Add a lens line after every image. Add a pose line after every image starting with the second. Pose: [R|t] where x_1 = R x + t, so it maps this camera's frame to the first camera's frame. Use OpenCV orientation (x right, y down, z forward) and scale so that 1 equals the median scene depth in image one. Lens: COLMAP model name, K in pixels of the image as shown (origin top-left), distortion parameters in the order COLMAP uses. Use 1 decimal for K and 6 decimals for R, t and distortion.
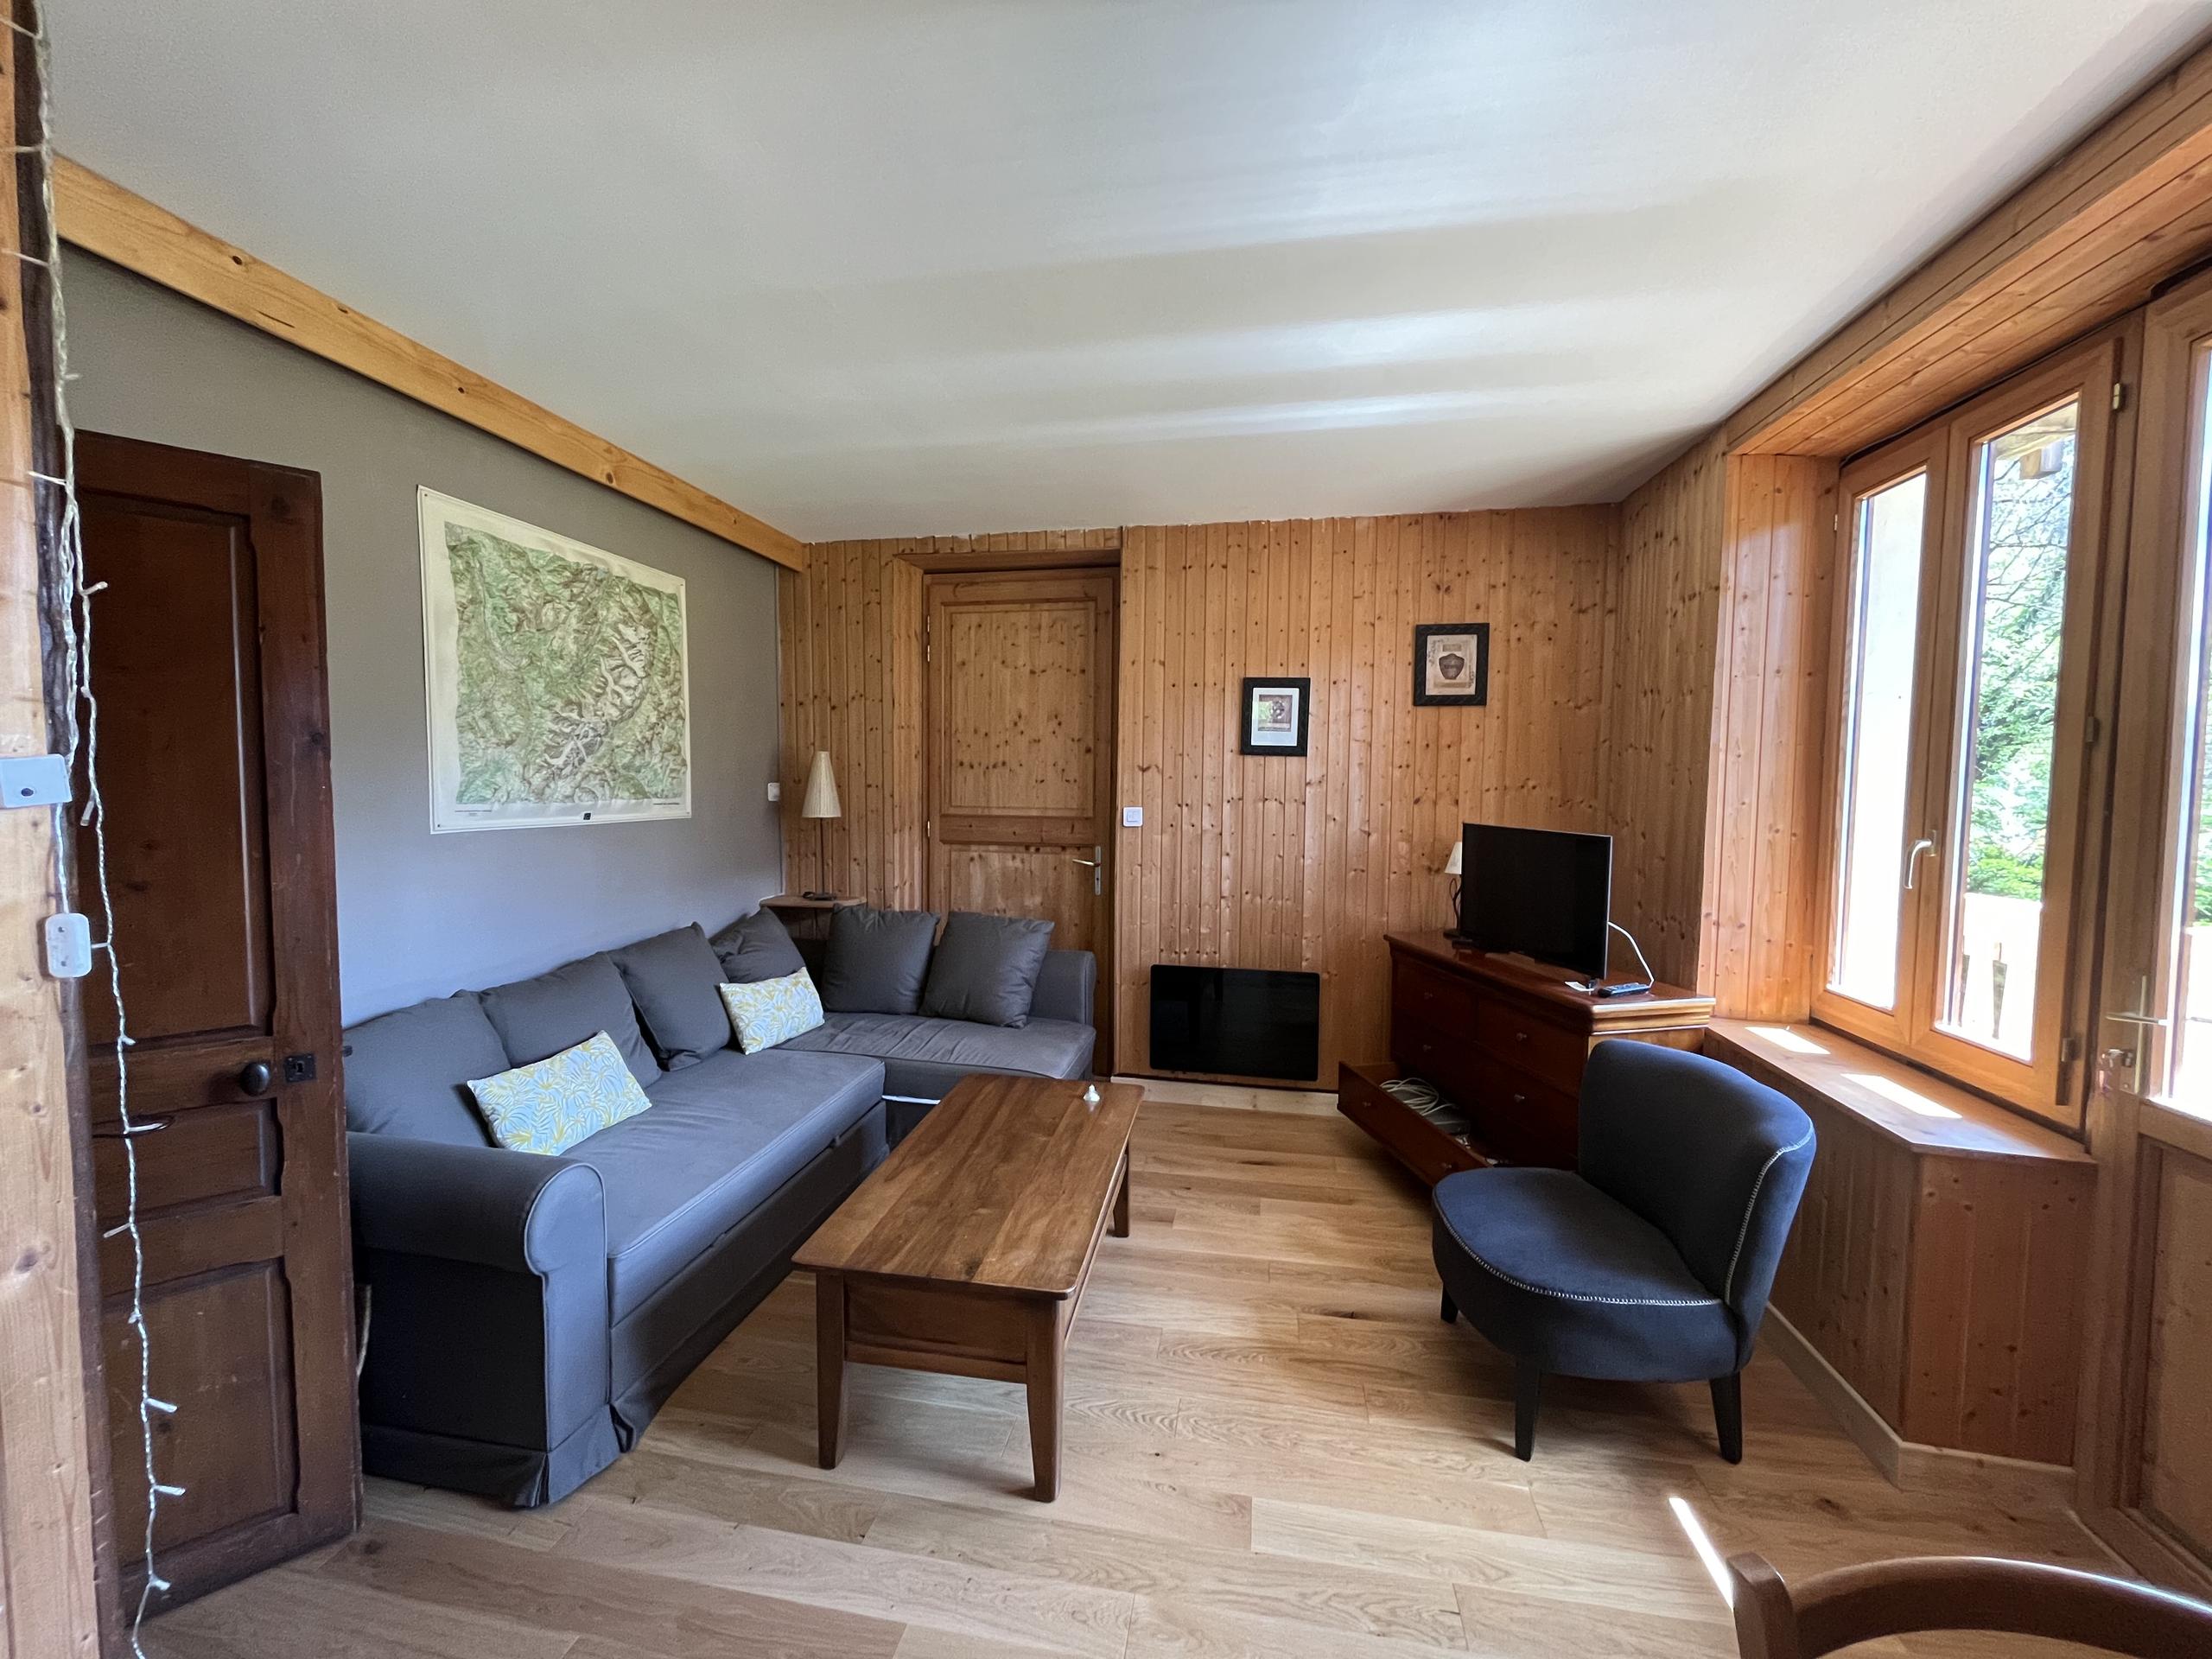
lens RADIAL K [[891.0, 0, 1106.0], [0, 891.0, 829.5], [0, 0, 1]] dist [0.000489, -0.000124]
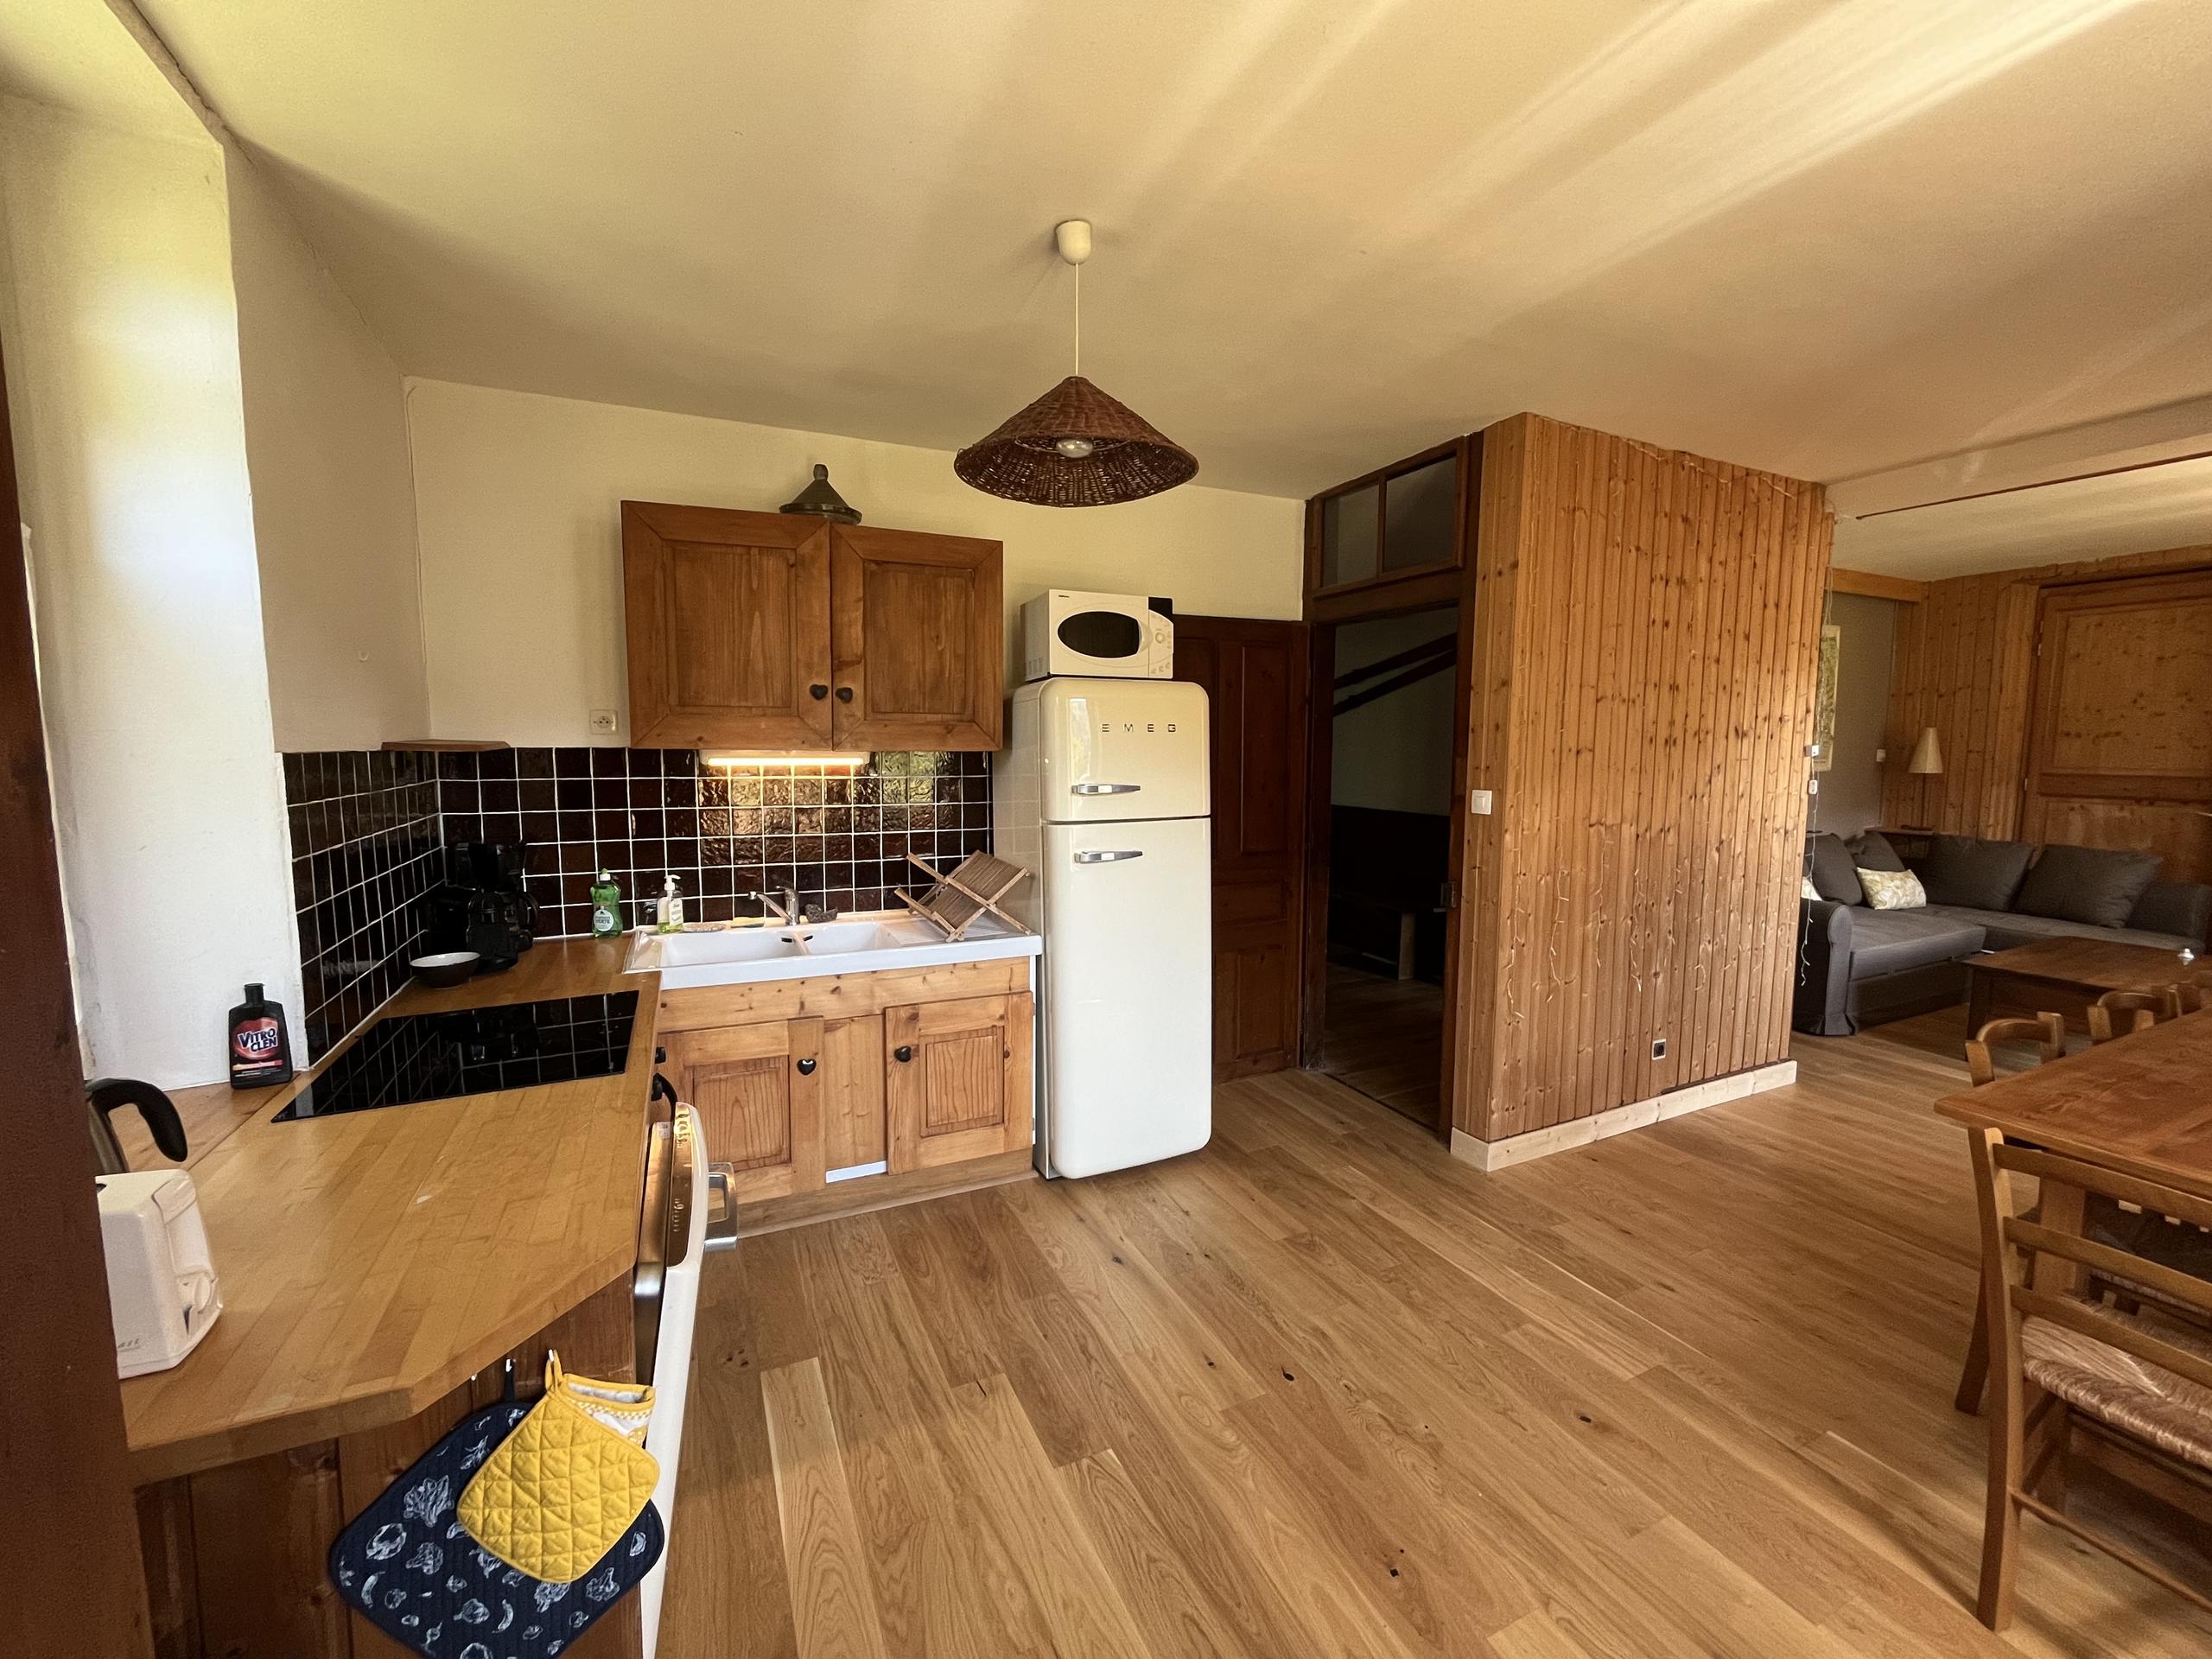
lens RADIAL K [[891.0, 0, 1106.0], [0, 891.0, 829.5], [0, 0, 1]] dist [0.000489, -0.000124]
pose [[0.581655, 0.068162, -0.810575, 0.084805], [-0.038261, 0.997673, 0.056439, 0.045499], [0.812535, -0.001815, 0.582909, -0.902061]]
